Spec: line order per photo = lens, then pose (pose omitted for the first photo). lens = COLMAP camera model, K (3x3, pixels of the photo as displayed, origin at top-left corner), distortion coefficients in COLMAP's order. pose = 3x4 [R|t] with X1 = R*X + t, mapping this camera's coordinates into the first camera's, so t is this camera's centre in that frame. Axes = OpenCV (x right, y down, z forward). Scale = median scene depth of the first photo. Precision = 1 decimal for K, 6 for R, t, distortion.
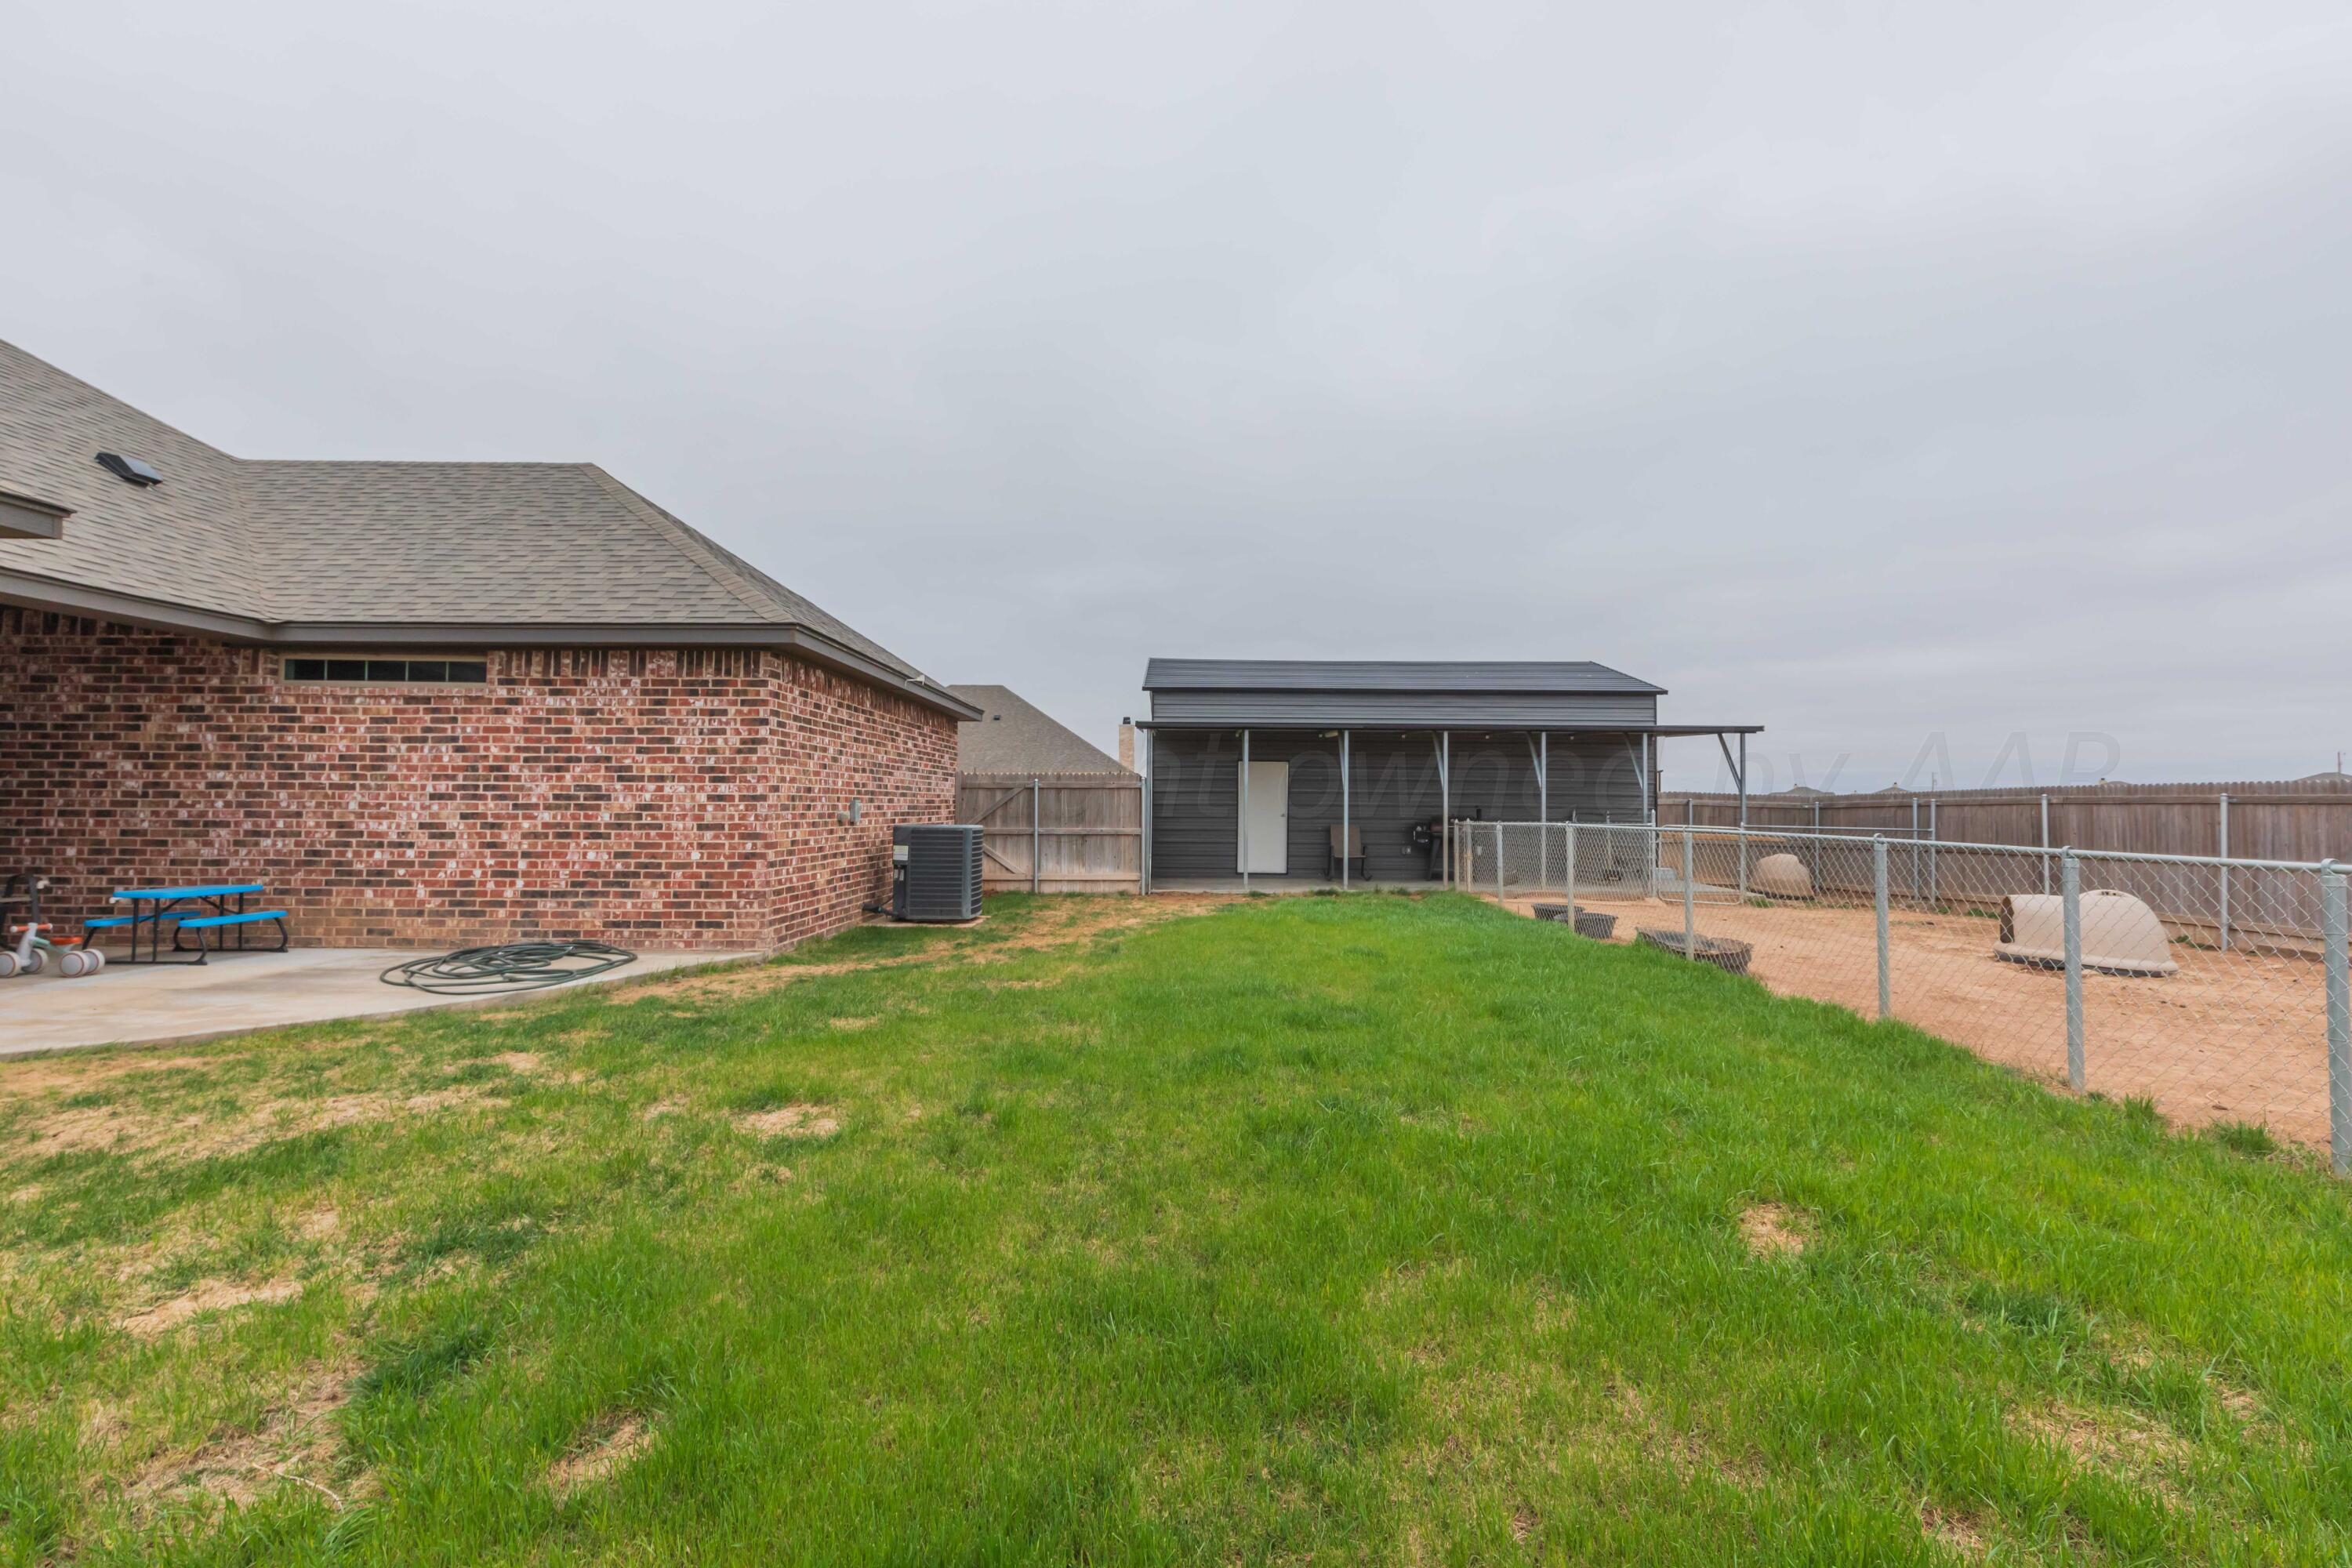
lens RADIAL K [[1050.7, 0, 1176.0], [0, 1050.7, 784.0], [0, 0, 1]] dist [-0.001317, 0.000384]
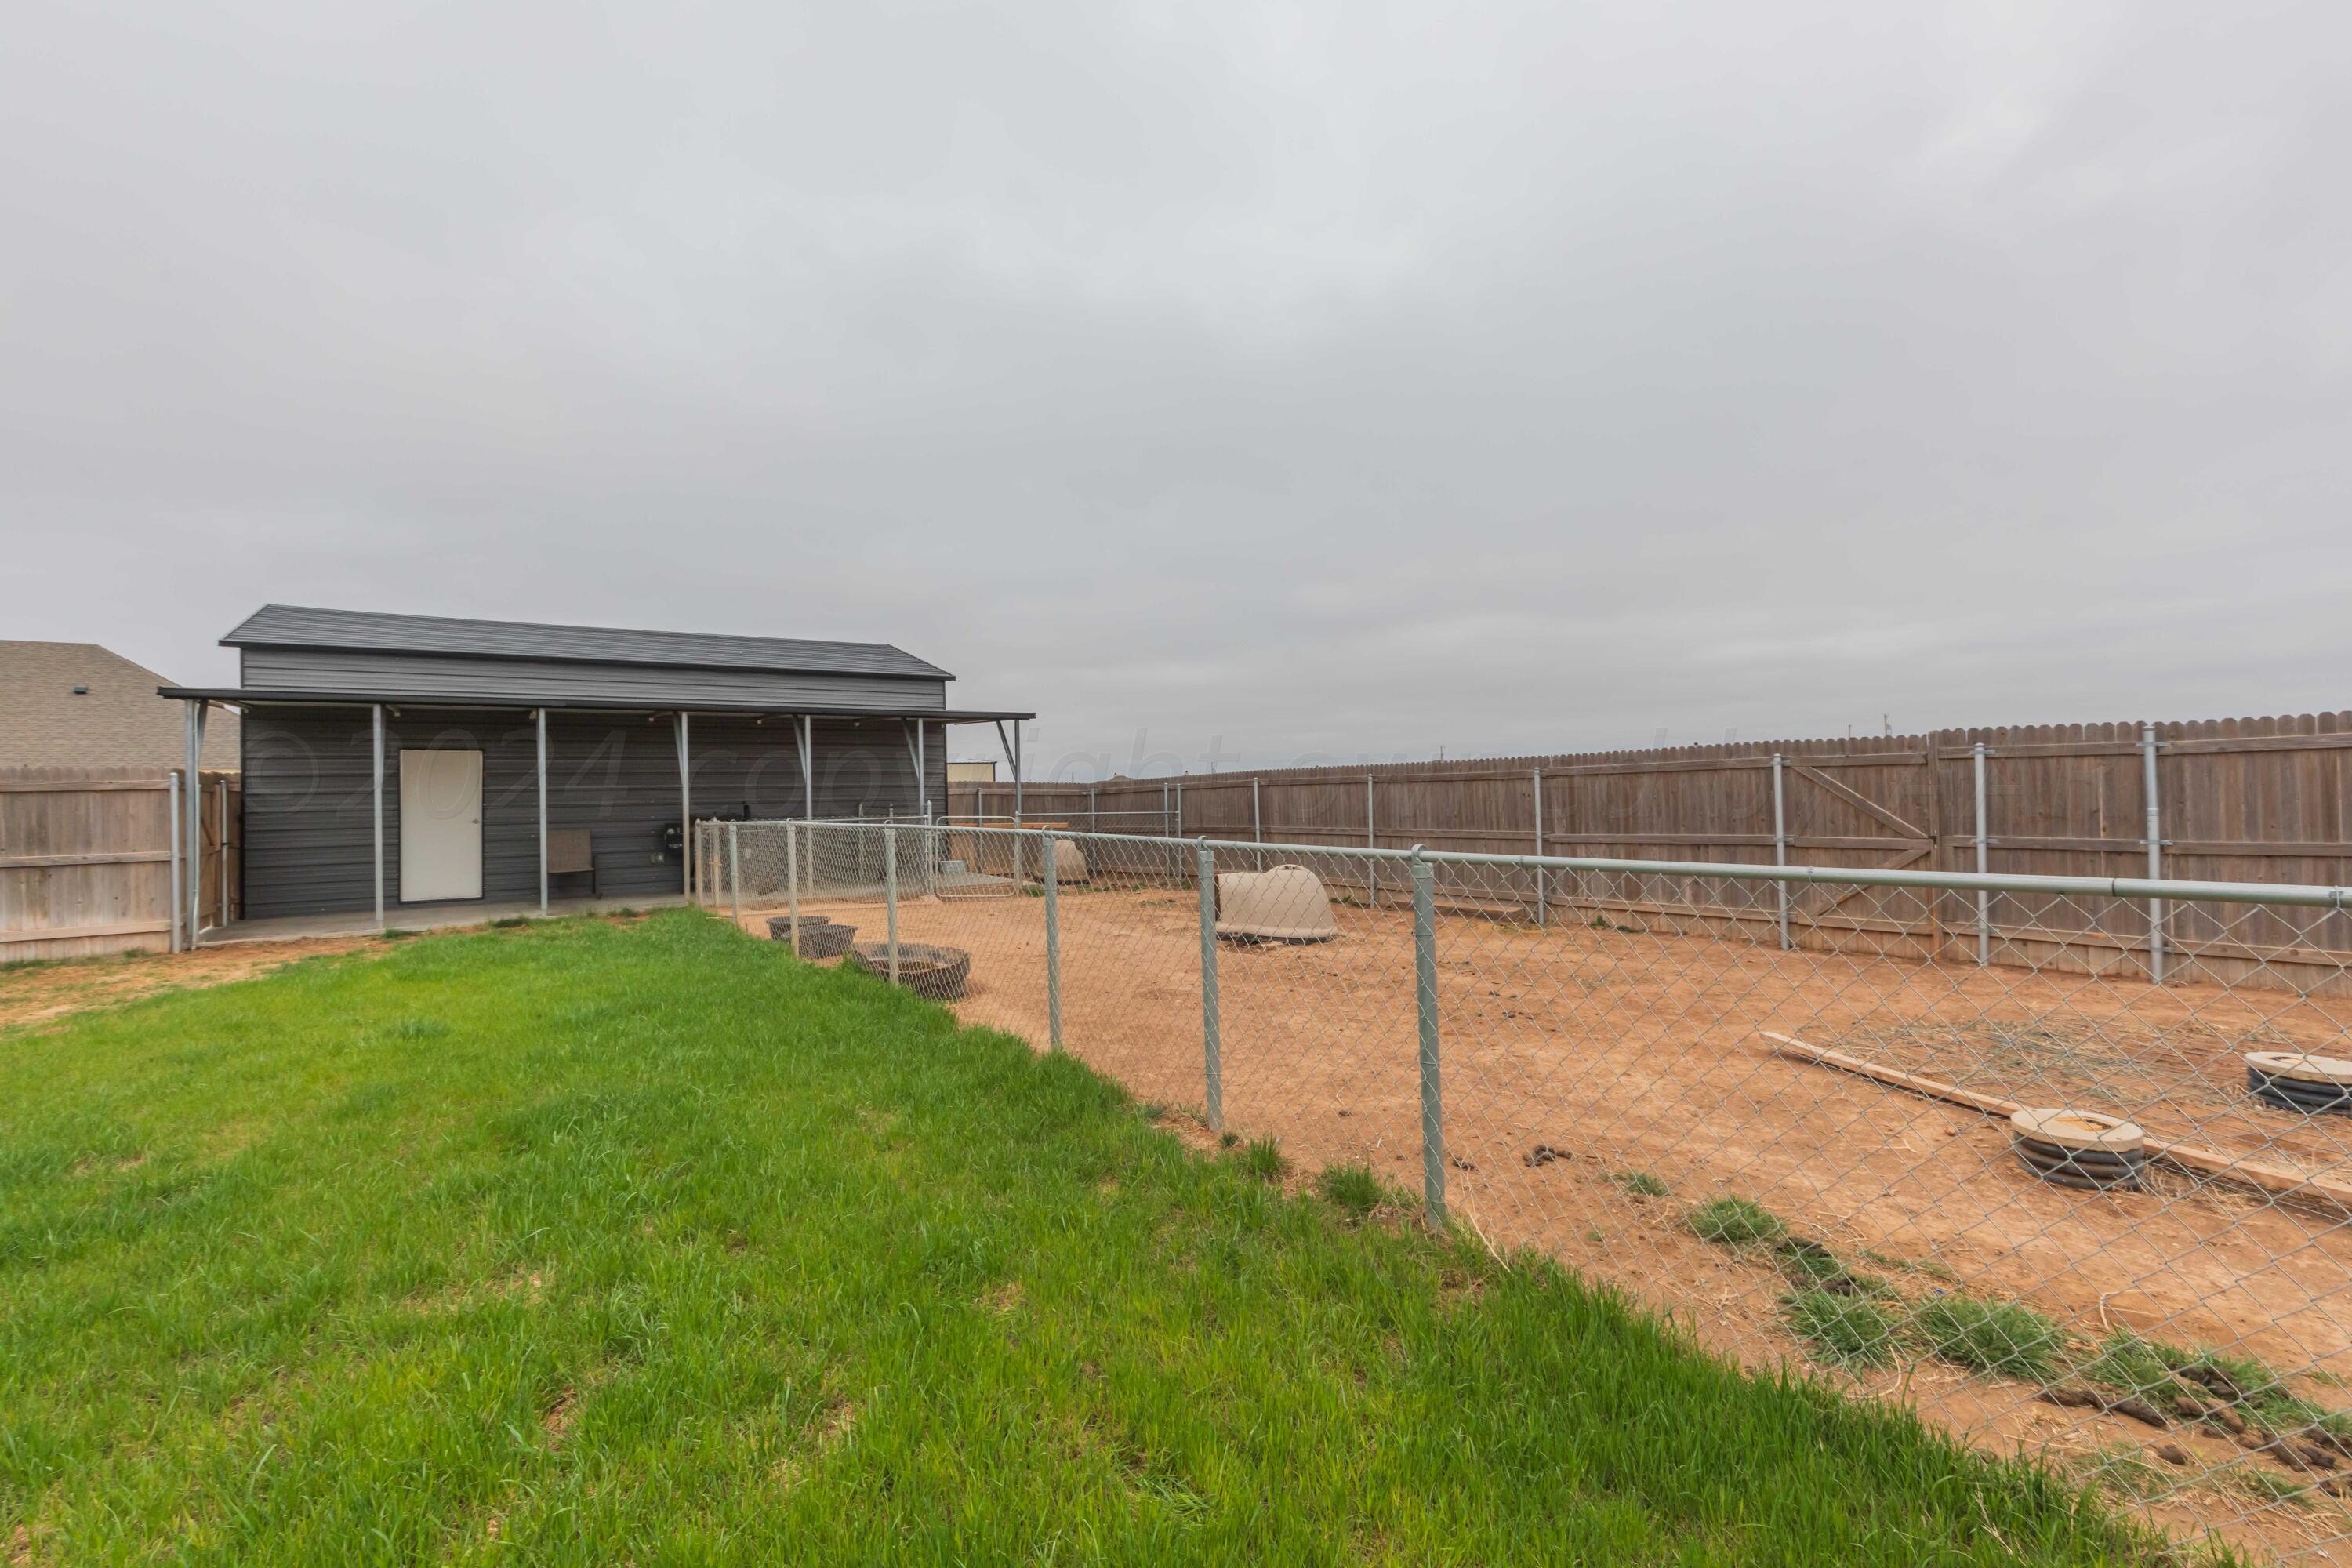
lens RADIAL K [[1050.7, 0, 1176.0], [0, 1050.7, 784.0], [0, 0, 1]] dist [-0.001317, 0.000384]
pose [[0.831711, -0.018911, 0.554887, 0.125048], [0.015562, 0.999821, 0.010748, 0.003253], [-0.554991, -0.000304, 0.831857, 0.108631]]
